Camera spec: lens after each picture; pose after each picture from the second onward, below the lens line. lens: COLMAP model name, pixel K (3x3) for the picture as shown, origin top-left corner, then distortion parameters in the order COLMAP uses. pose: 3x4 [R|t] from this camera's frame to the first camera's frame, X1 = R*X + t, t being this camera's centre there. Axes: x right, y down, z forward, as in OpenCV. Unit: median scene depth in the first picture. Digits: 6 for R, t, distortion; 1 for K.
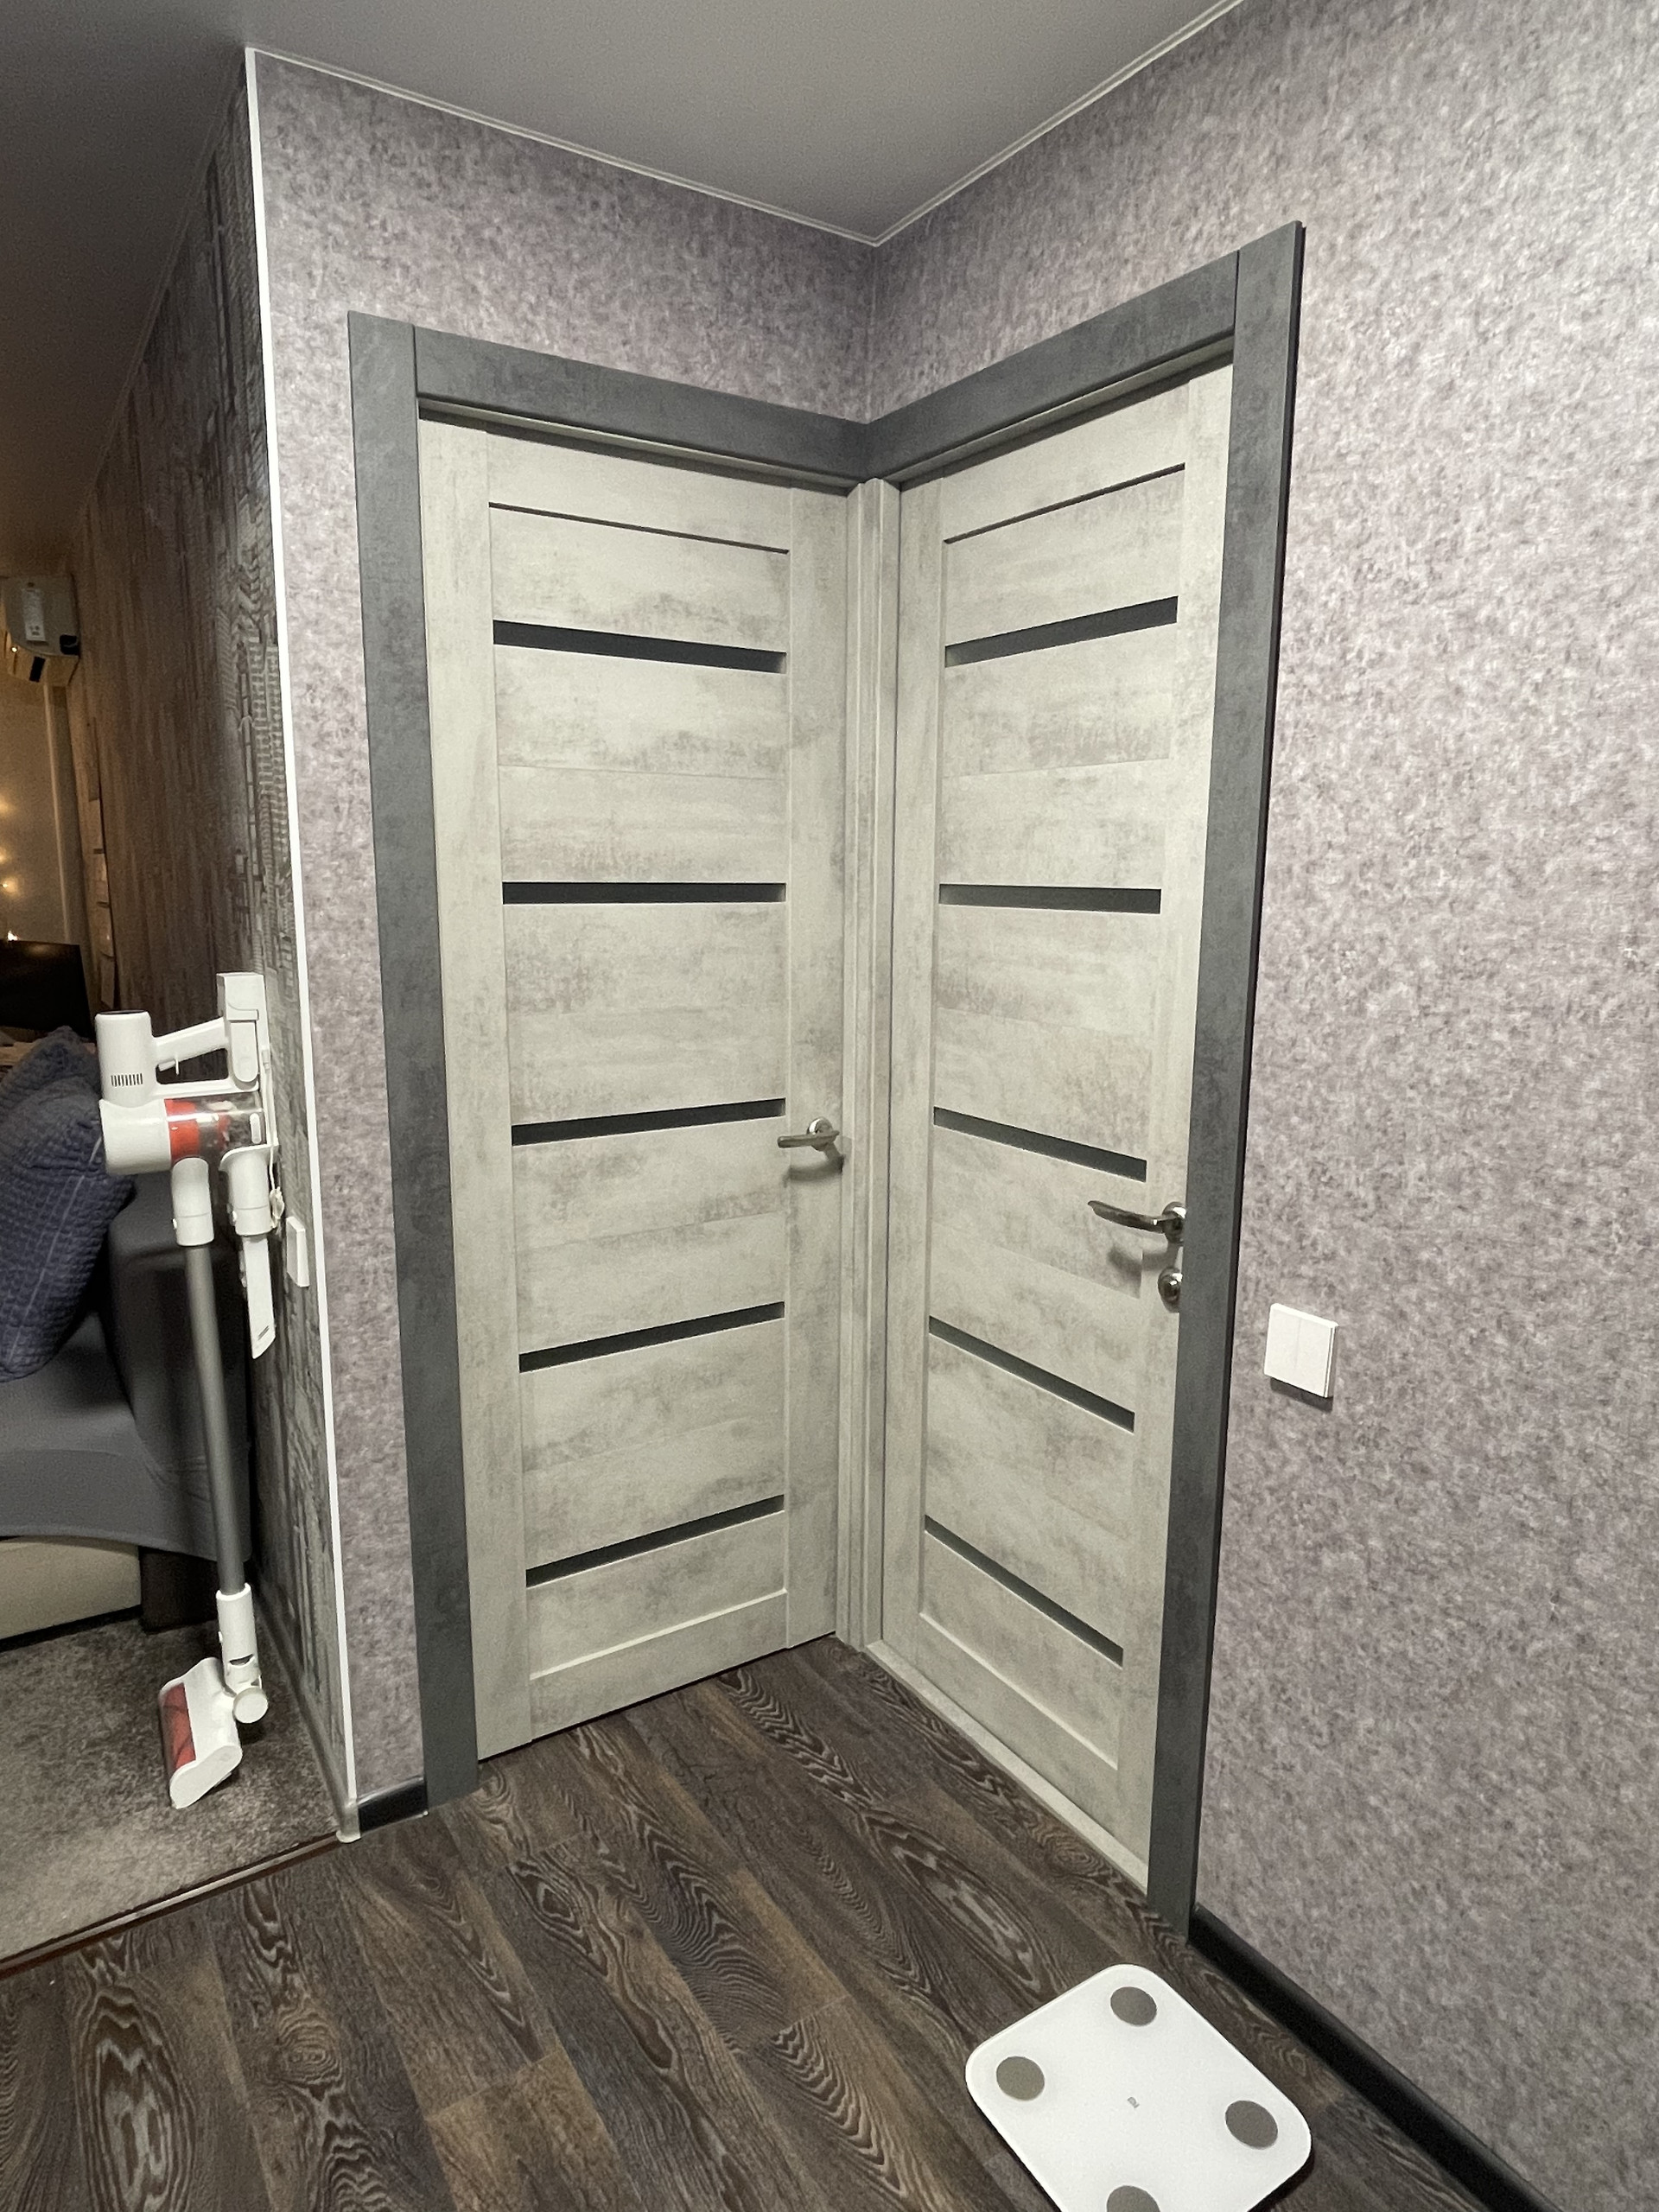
lens RADIAL K [[1305.3, 0, 830.6], [0, 1305.3, 1105.0], [0, 0, 1]] dist [-0.000330, -0.000978]
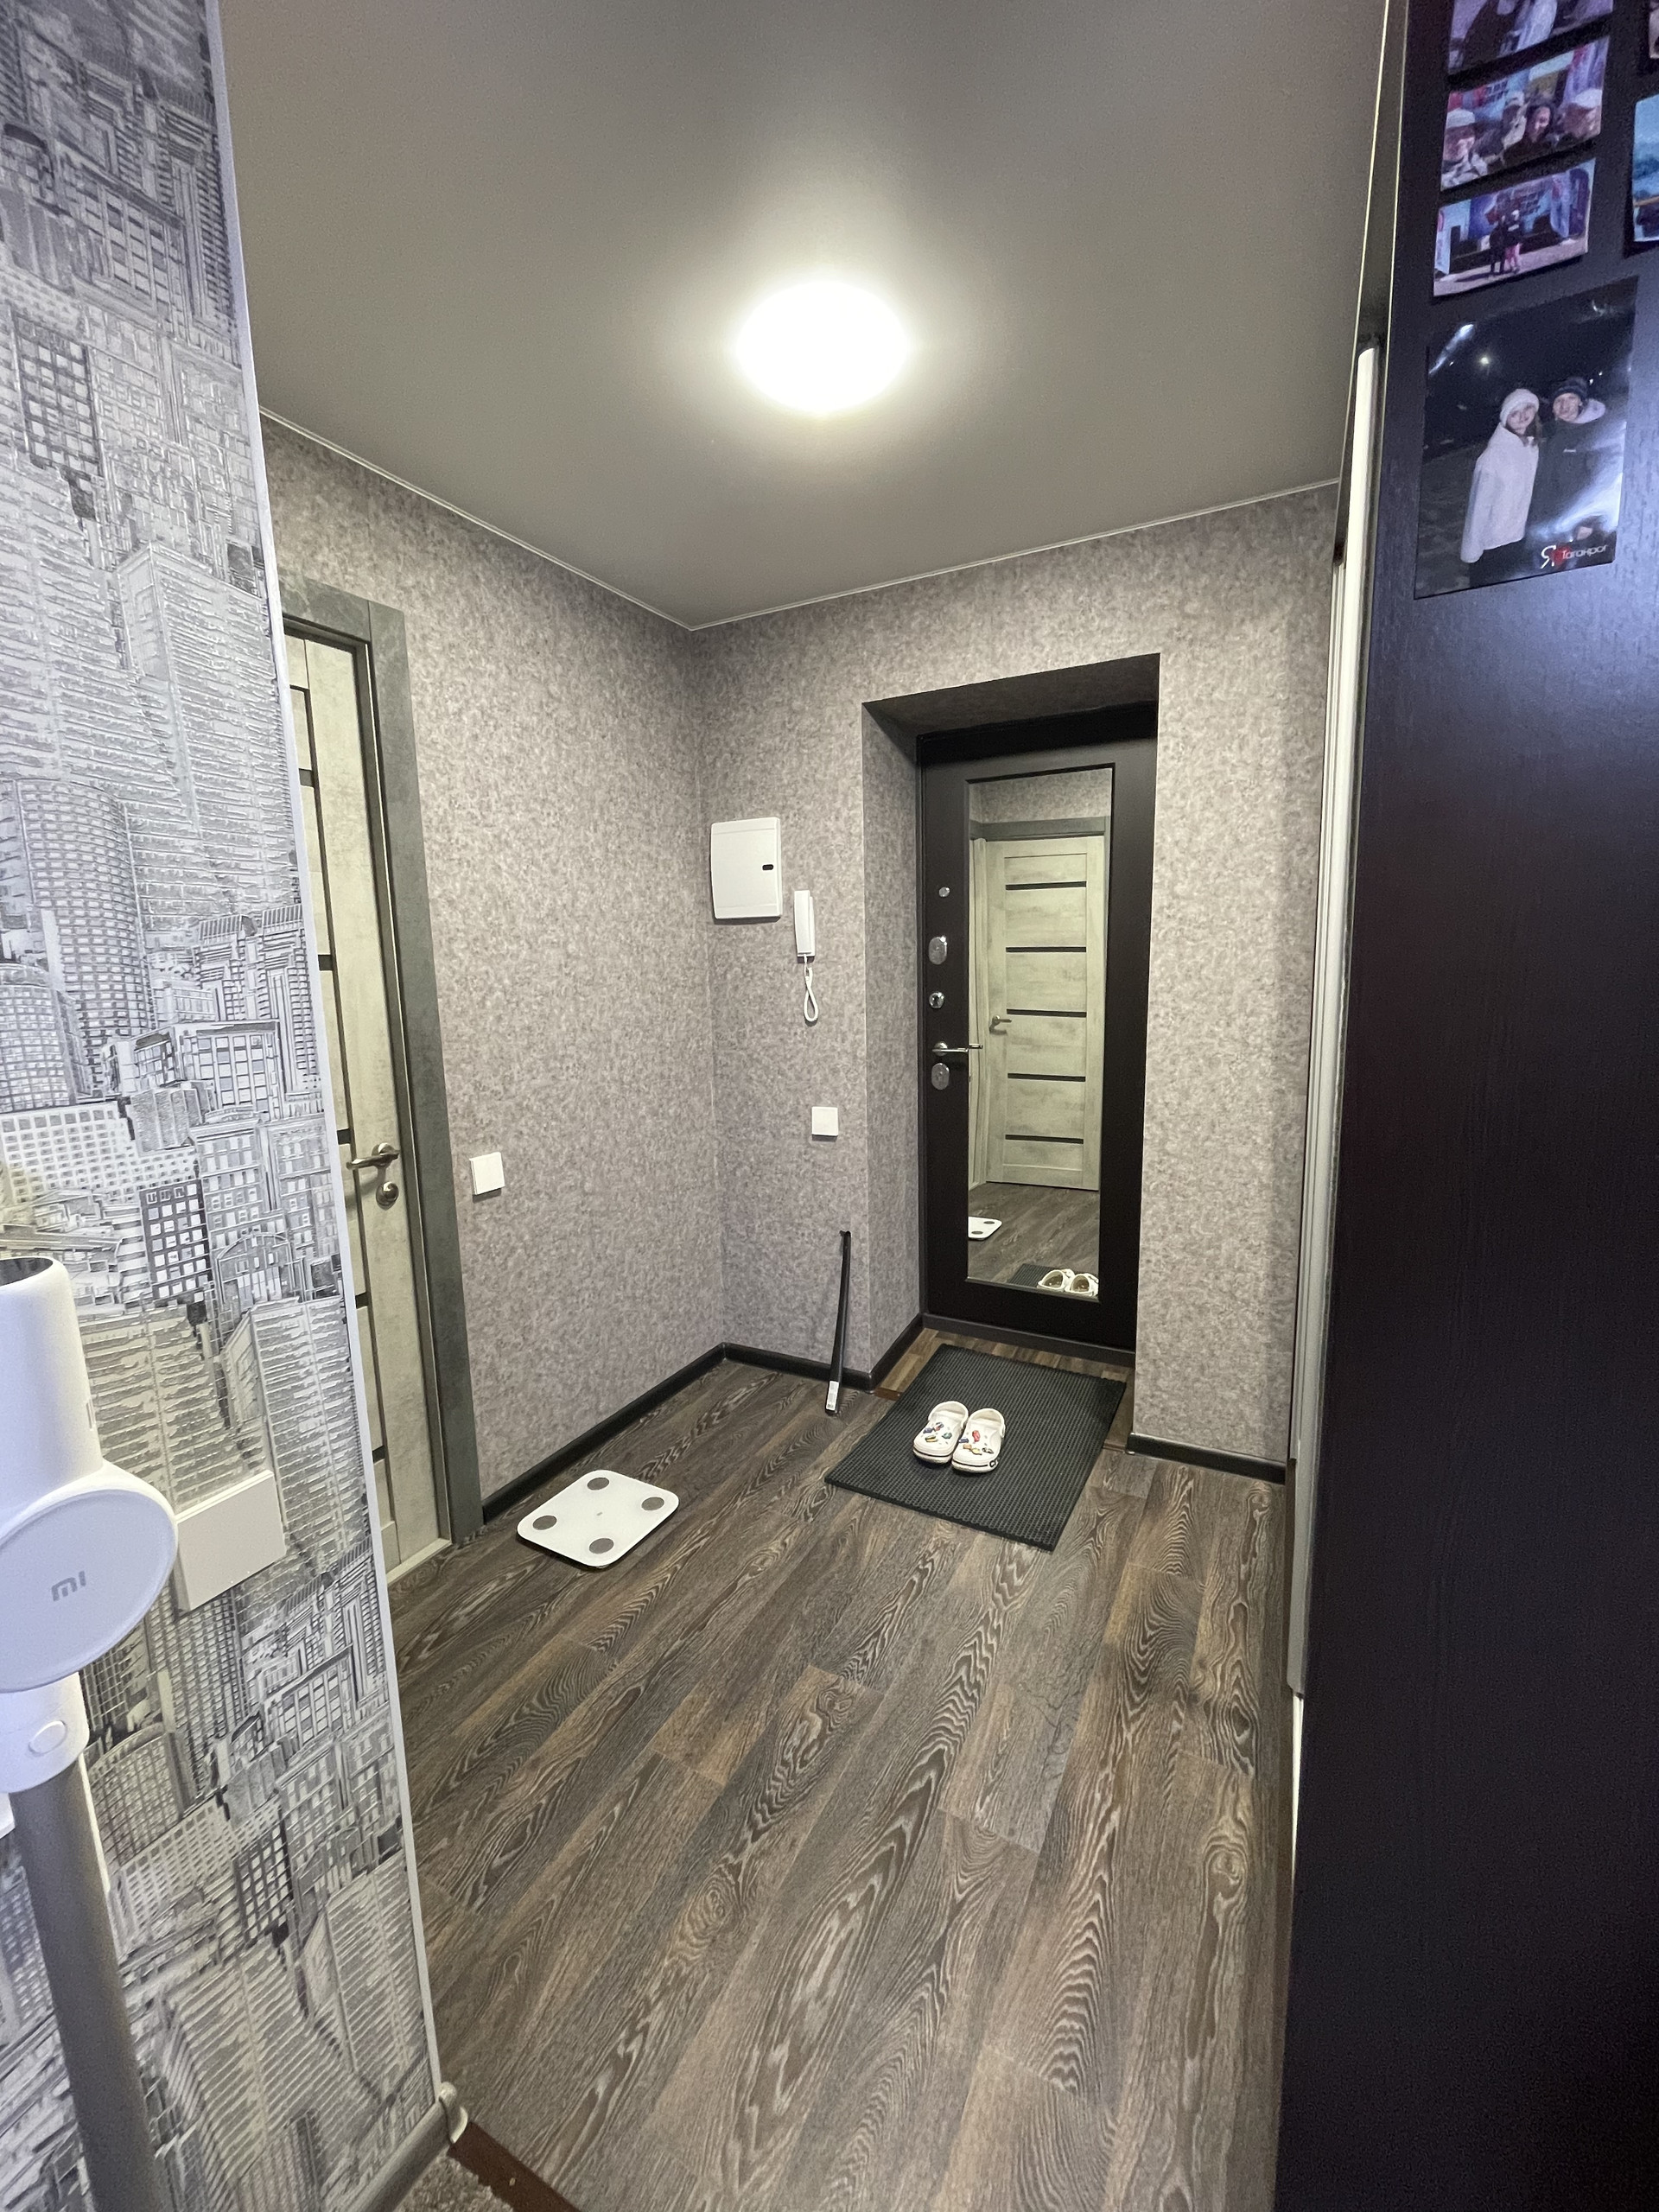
lens RADIAL K [[897.3, 0, 833.6], [0, 897.3, 1100.7], [0, 0, 1]] dist [-0.000474, 0.000190]
pose [[-0.480175, -0.141655, 0.865659, -1.162737], [0.169465, 0.953301, 0.249997, -0.192222], [-0.860647, 0.266741, -0.433746, 1.156373]]
